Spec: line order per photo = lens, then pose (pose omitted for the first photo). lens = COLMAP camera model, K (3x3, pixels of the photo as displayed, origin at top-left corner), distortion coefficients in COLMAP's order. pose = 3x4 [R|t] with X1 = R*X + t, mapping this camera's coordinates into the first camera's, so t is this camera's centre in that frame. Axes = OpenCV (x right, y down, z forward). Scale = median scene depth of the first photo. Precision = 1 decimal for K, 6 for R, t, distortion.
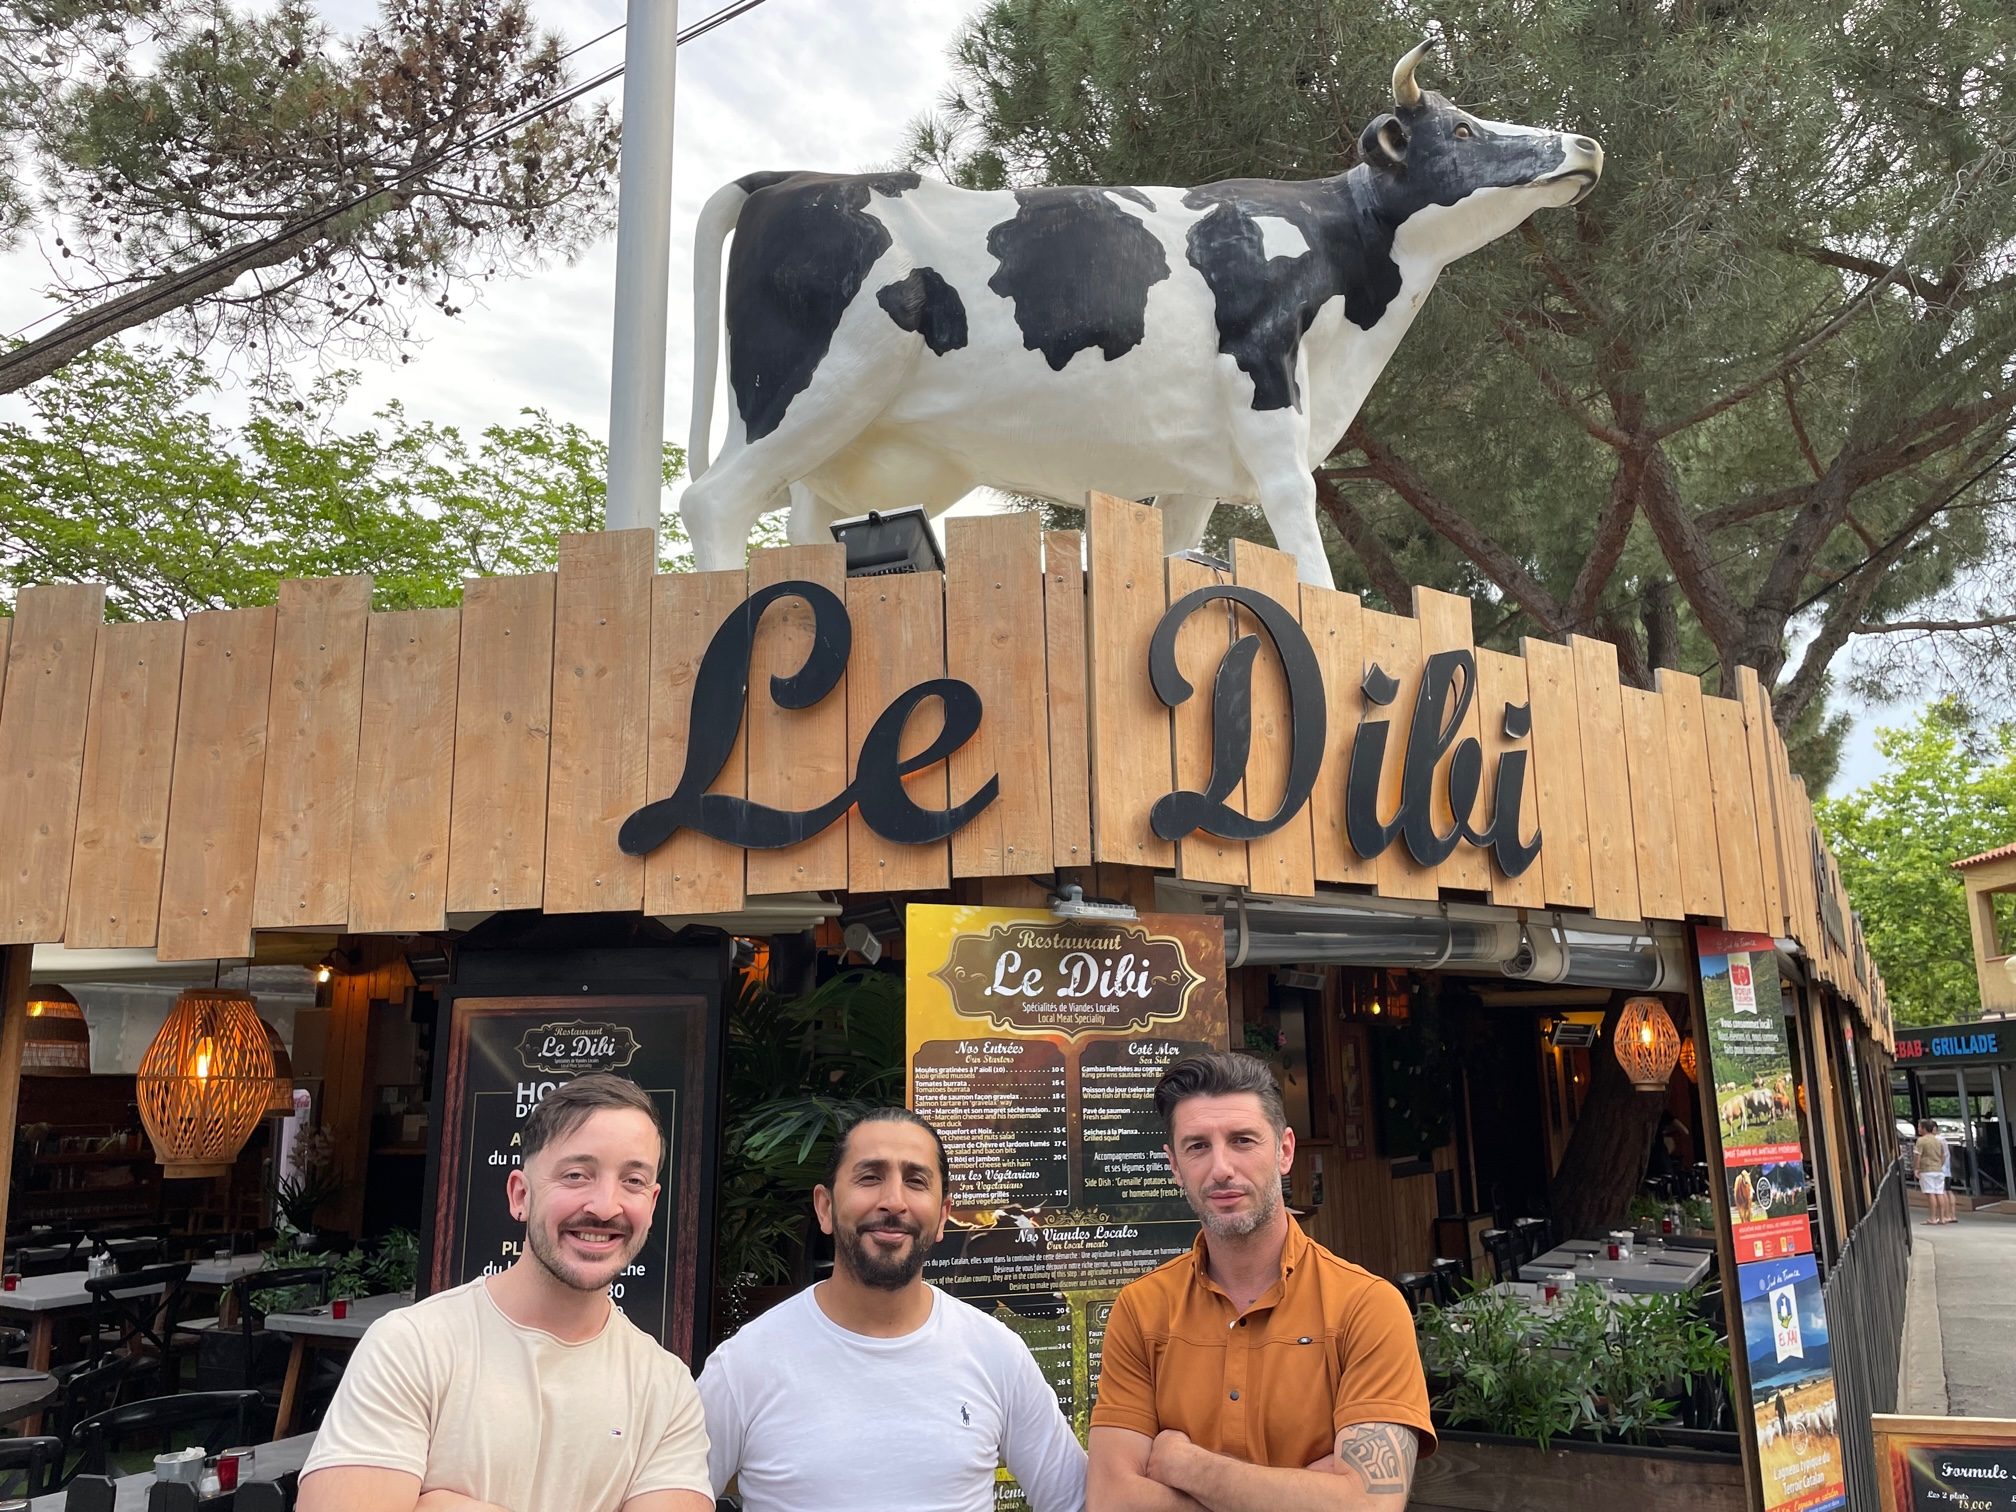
lens RADIAL K [[1535.3, 0, 1009.6], [0, 1535.3, 758.2], [0, 0, 1]] dist [0.111706, -0.116529]
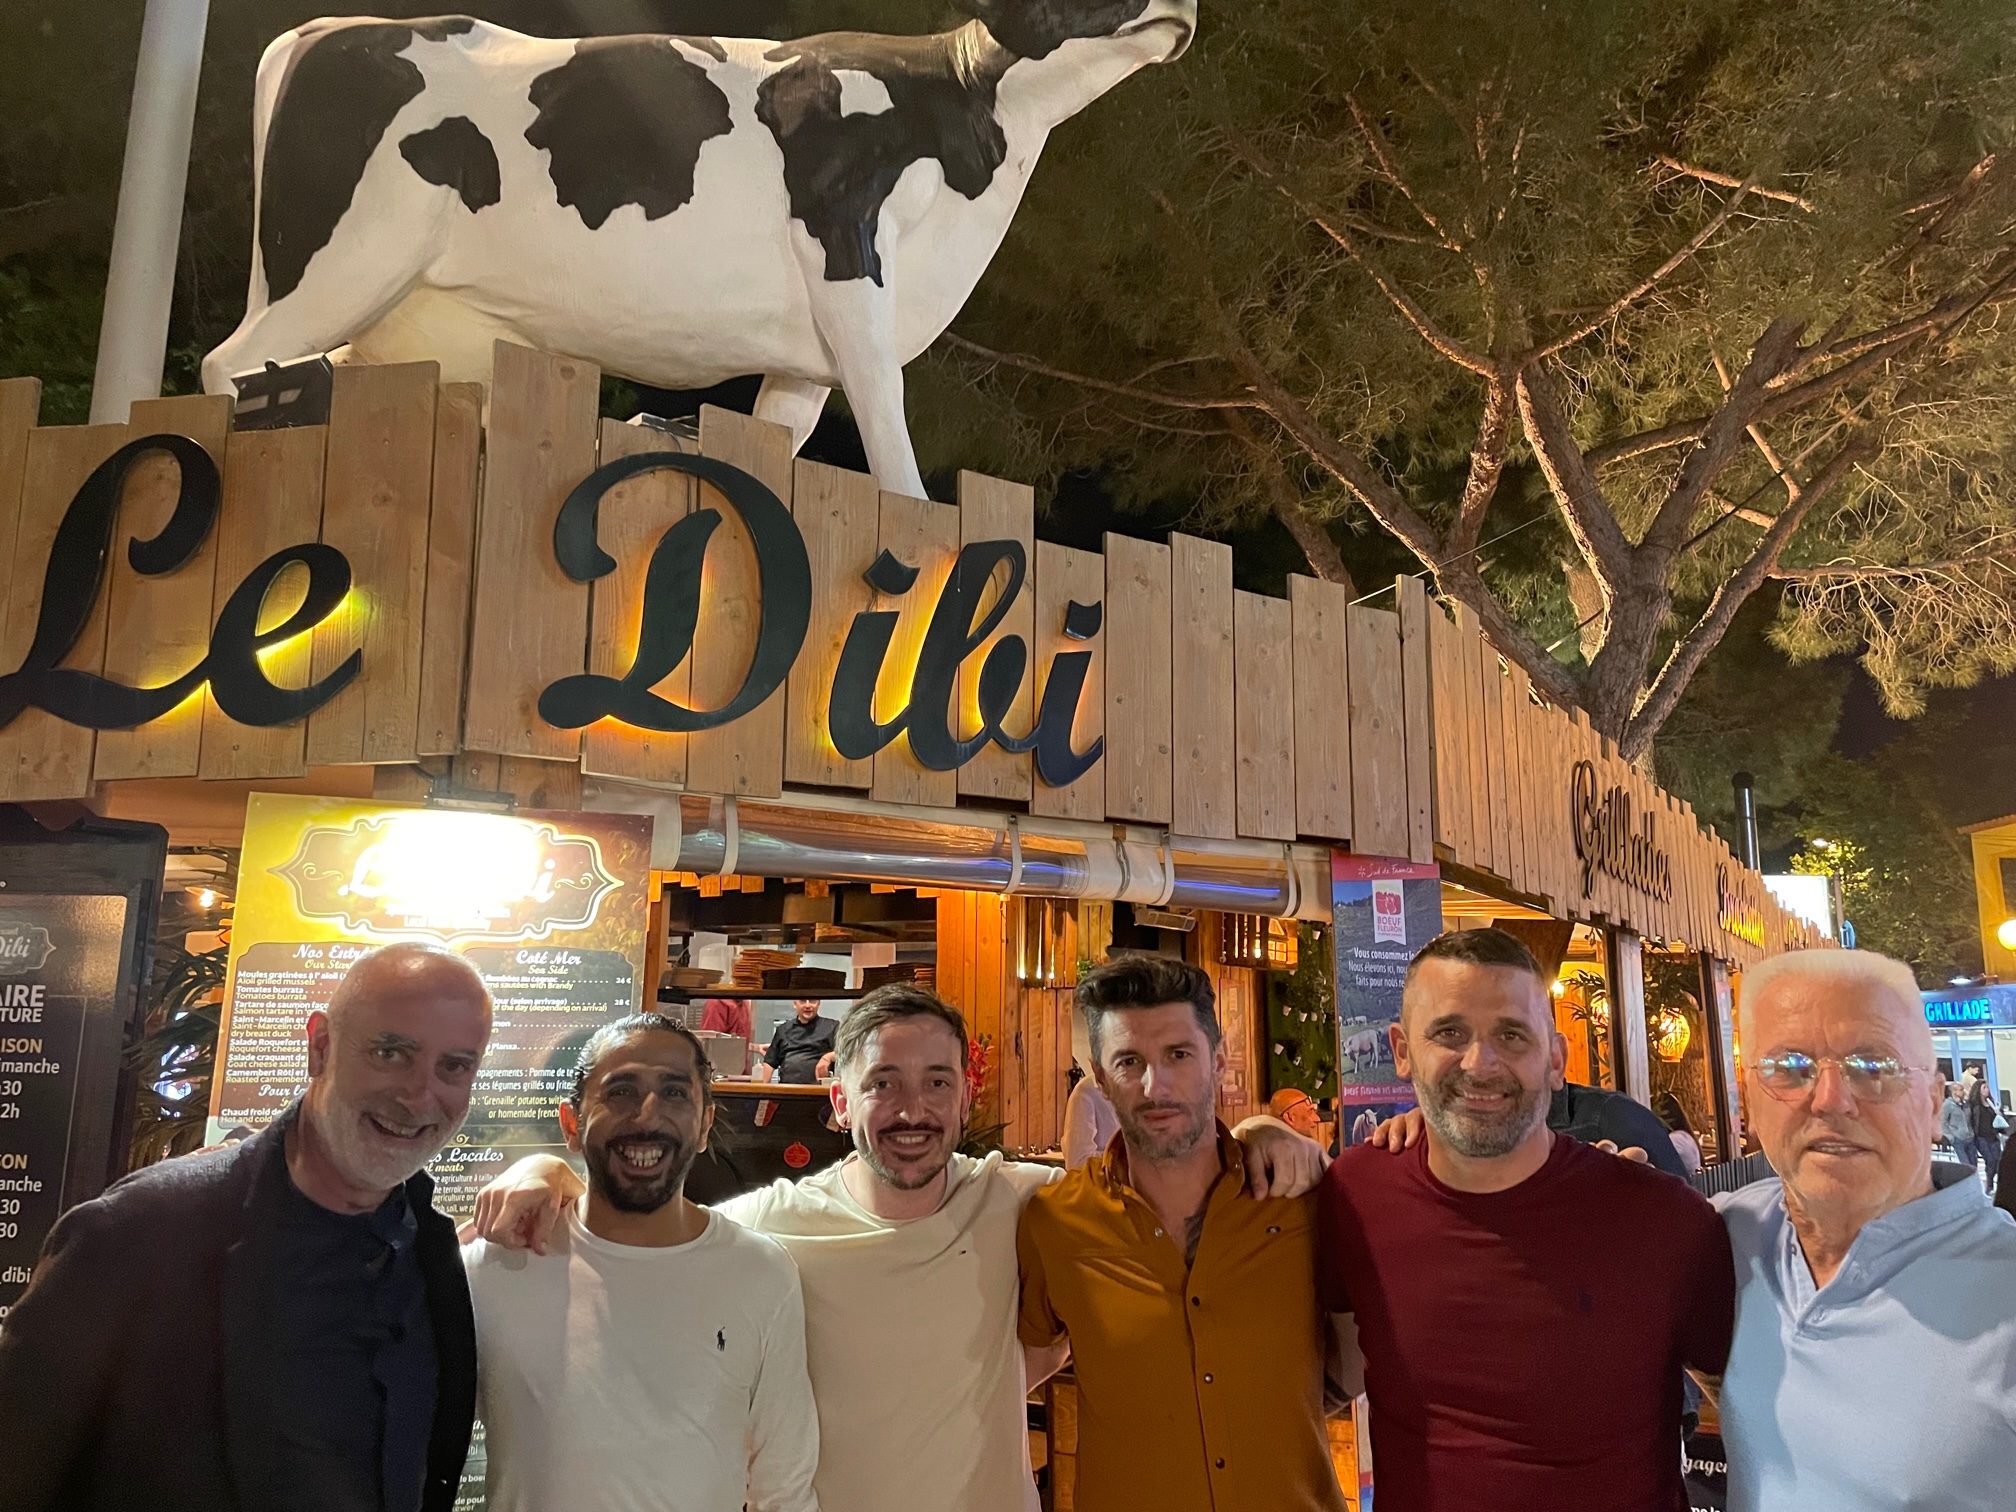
lens RADIAL K [[1513.1, 0, 1043.6], [0, 1513.1, 747.2], [0, 0, 1]] dist [0.102429, -0.096381]
pose [[0.999044, 0.017288, -0.040158, 0.337943], [-0.016431, 0.999632, 0.021592, 0.032322], [0.040517, -0.020911, 0.998960, 0.090851]]
